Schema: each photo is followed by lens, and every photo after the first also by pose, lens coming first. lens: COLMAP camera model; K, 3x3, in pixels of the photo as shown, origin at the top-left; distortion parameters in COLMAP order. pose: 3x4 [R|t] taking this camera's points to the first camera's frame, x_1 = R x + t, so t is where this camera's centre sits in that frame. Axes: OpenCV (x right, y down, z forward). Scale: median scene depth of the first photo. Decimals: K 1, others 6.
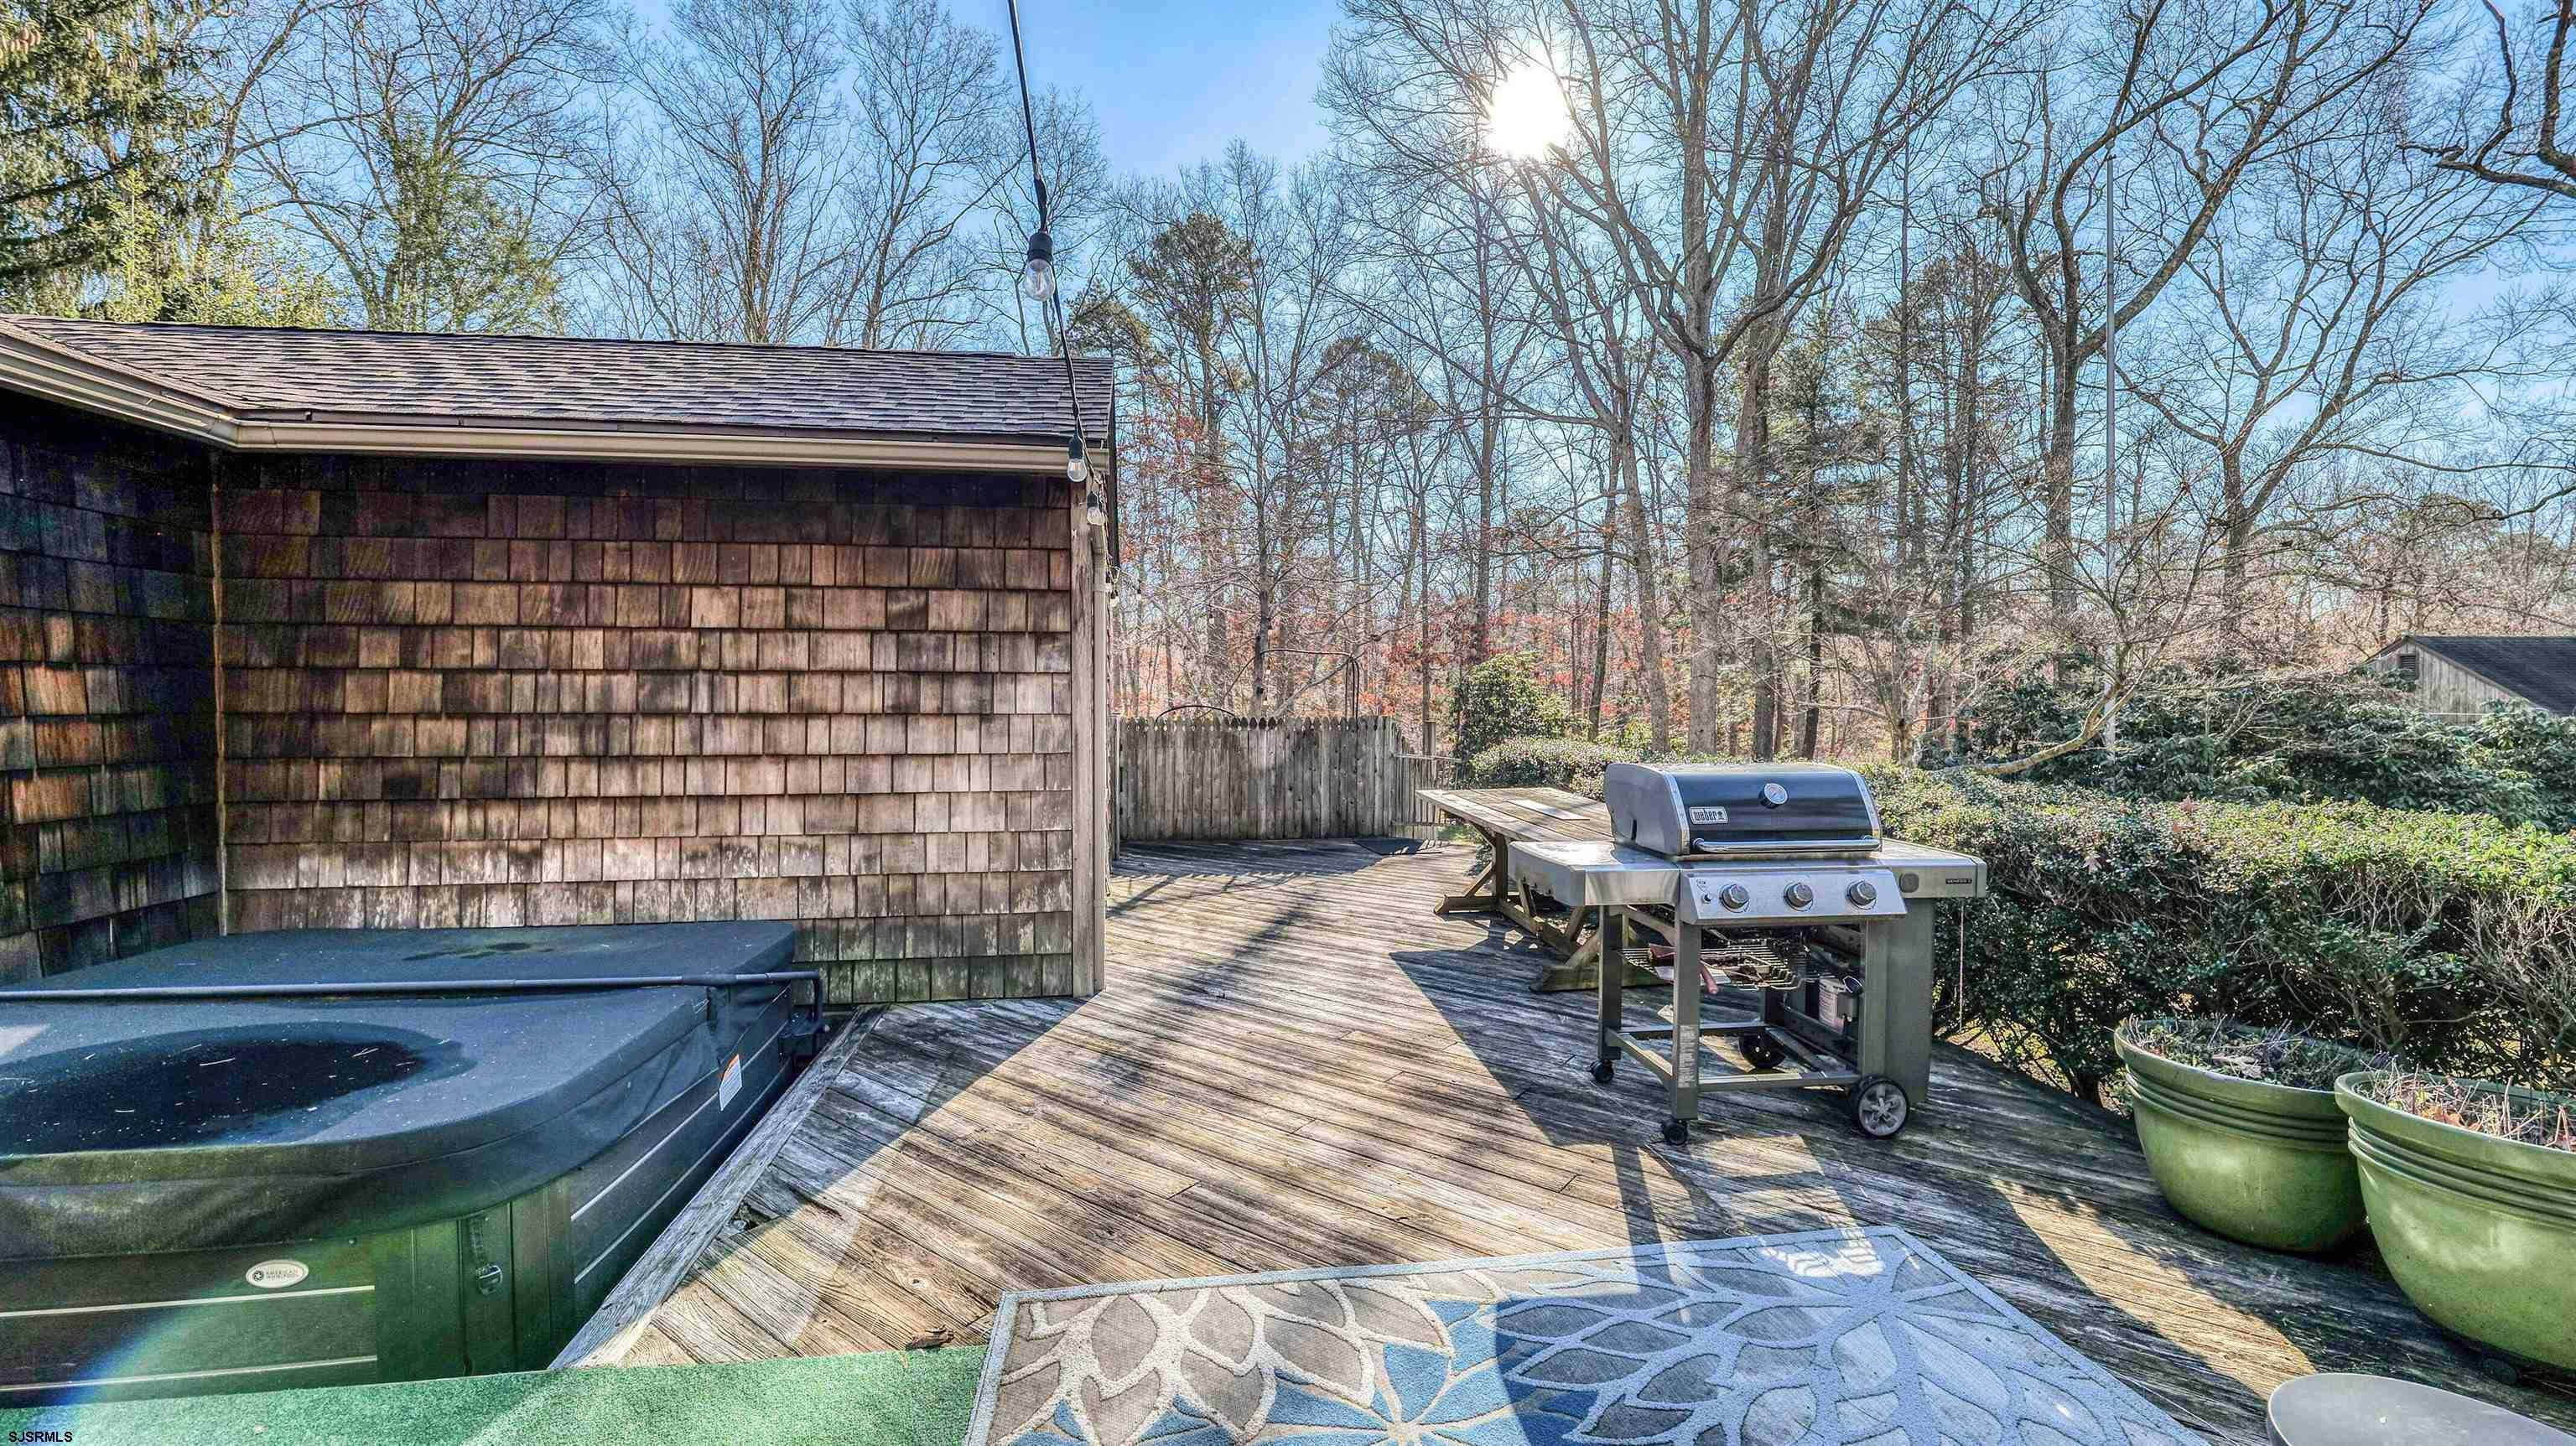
lens RADIAL K [[1045.2, 0, 1278.9], [0, 1045.2, 724.4], [0, 0, 1]] dist [-0.008196, 0.000860]
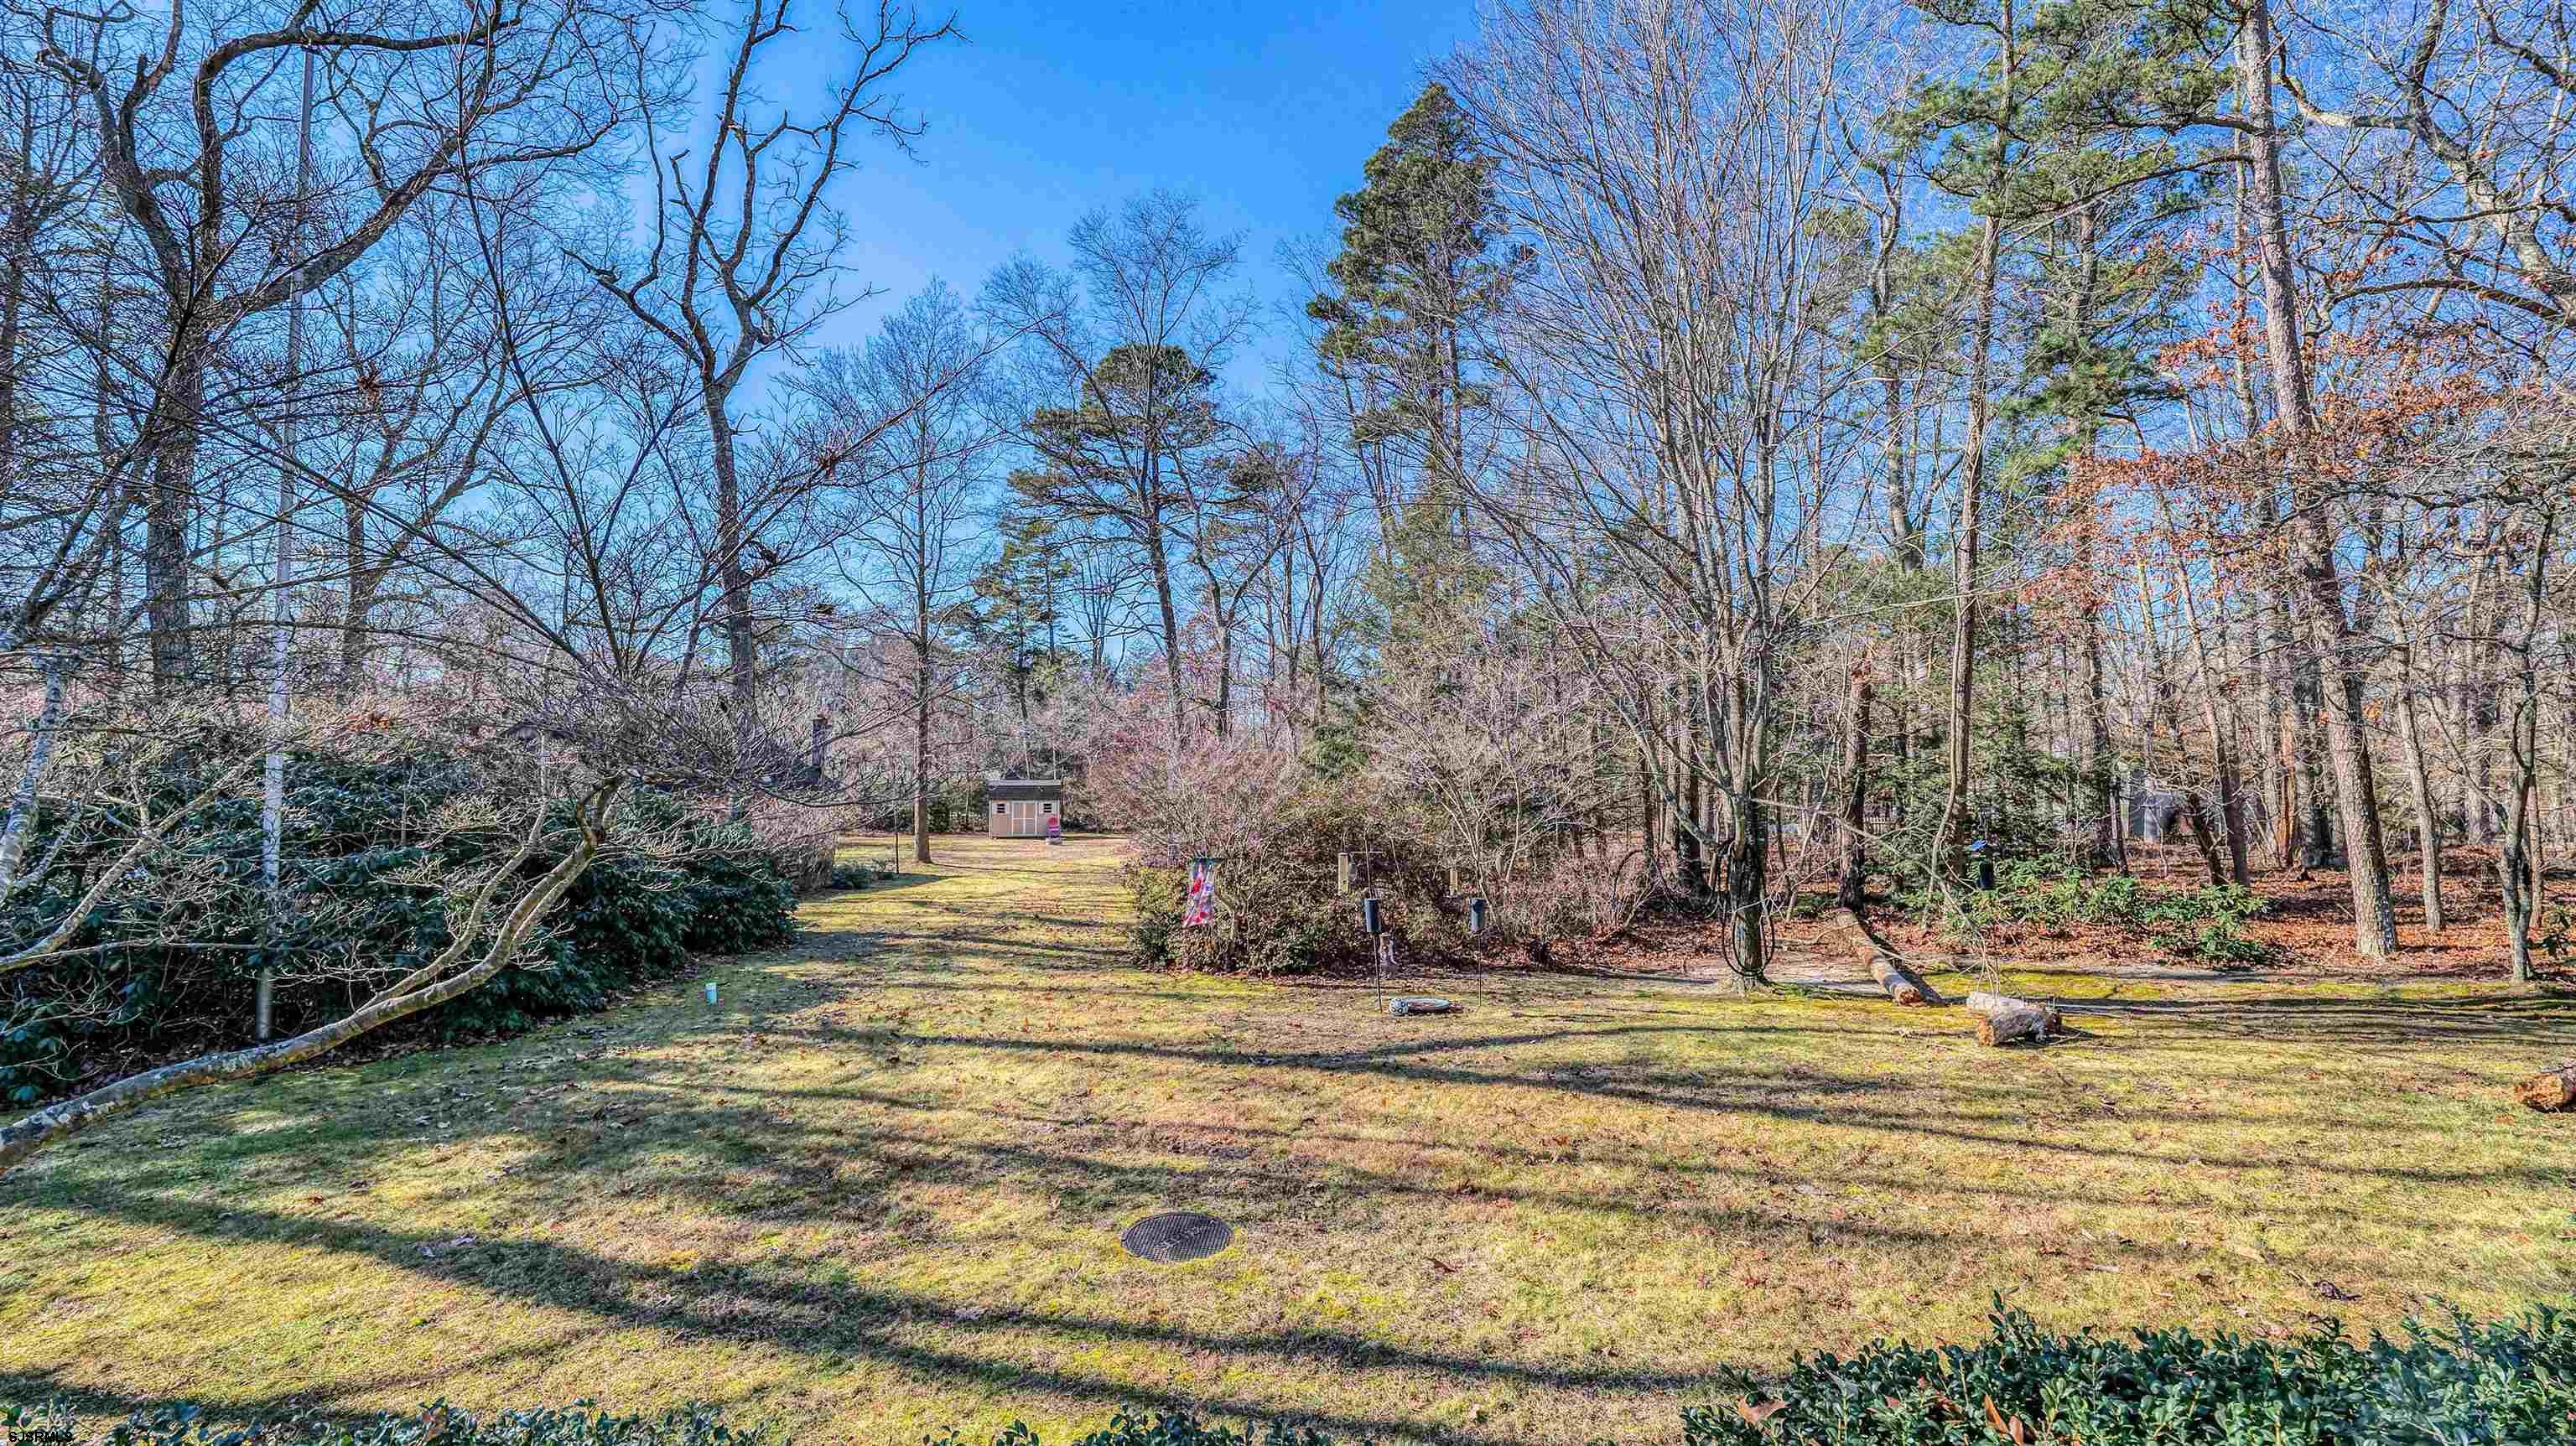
lens RADIAL K [[1045.2, 0, 1268.8], [0, 1045.2, 721.5], [0, 0, 1]] dist [-0.008196, 0.000860]
pose [[0.076827, 0.044751, 0.996040, 0.565798], [0.019422, 0.998735, -0.046370, -0.116534], [-0.996855, 0.022907, 0.075861, 1.065164]]
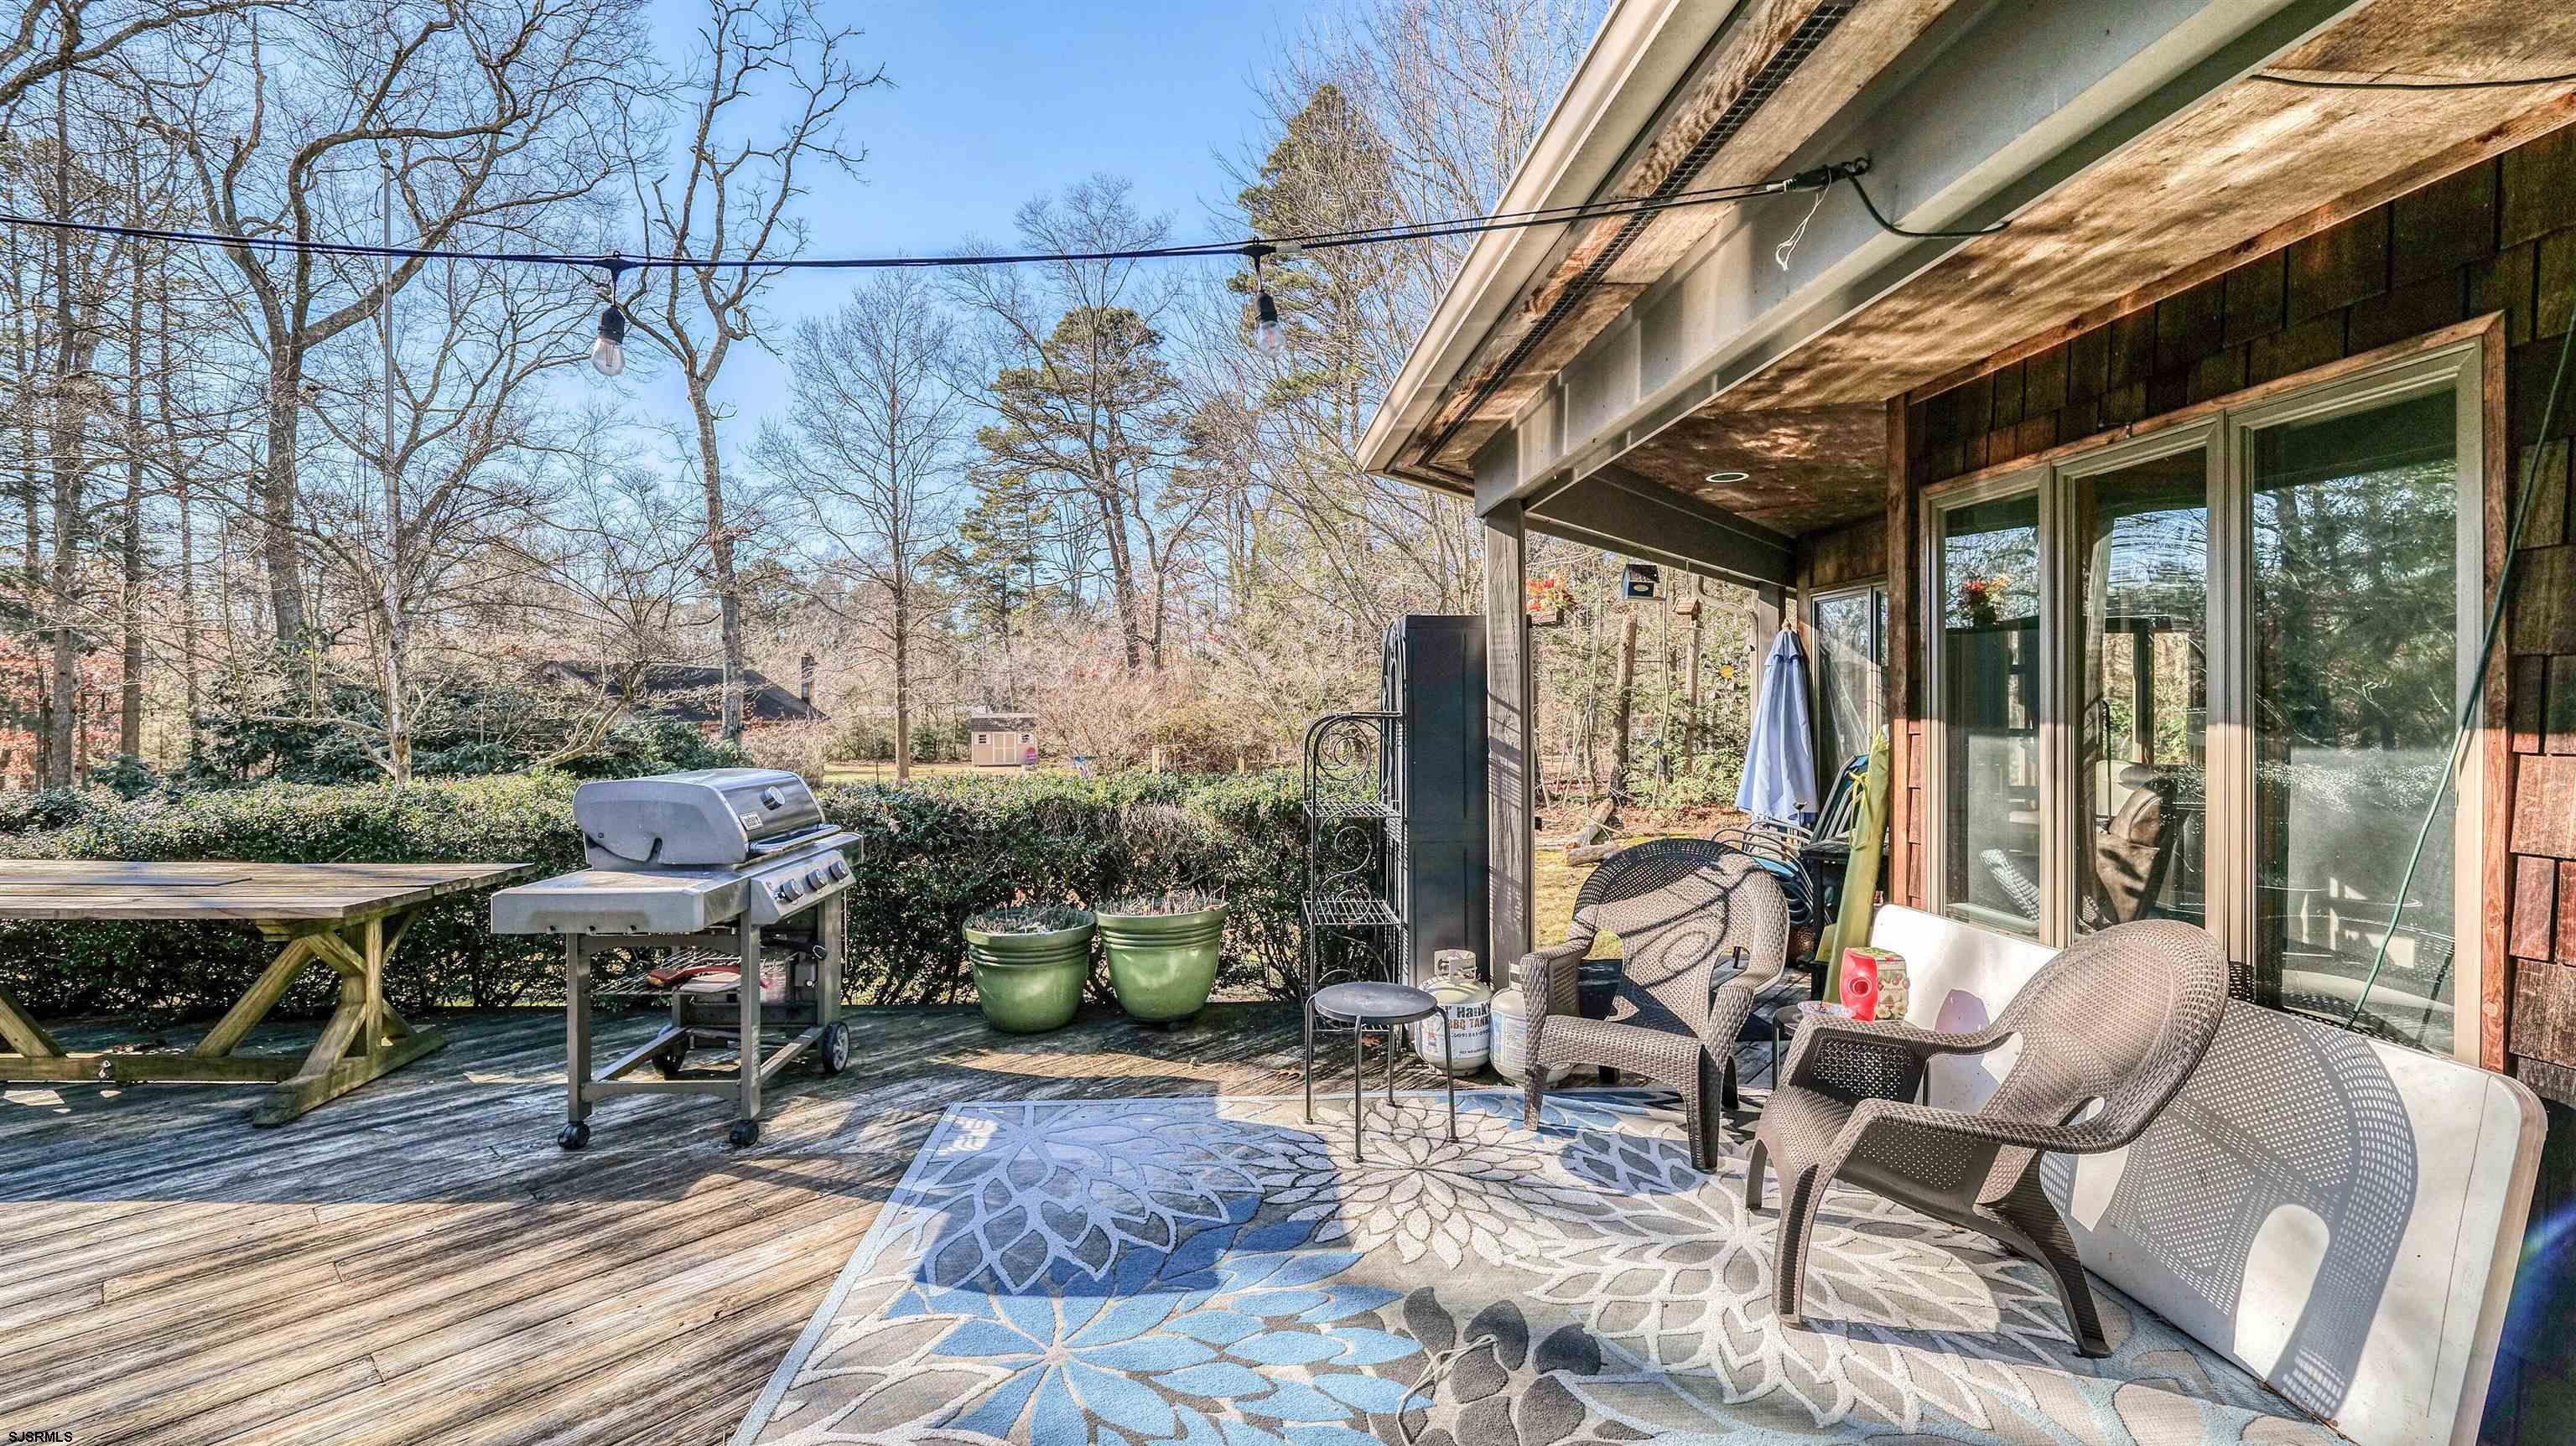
lens RADIAL K [[1045.2, 0, 1265.4], [0, 1045.2, 718.0], [0, 0, 1]] dist [-0.008196, 0.000860]
pose [[0.087547, -0.011807, 0.996090, -0.469415], [0.027568, 0.999575, 0.009425, -0.010025], [-0.995779, 0.026635, 0.087835, 0.312151]]
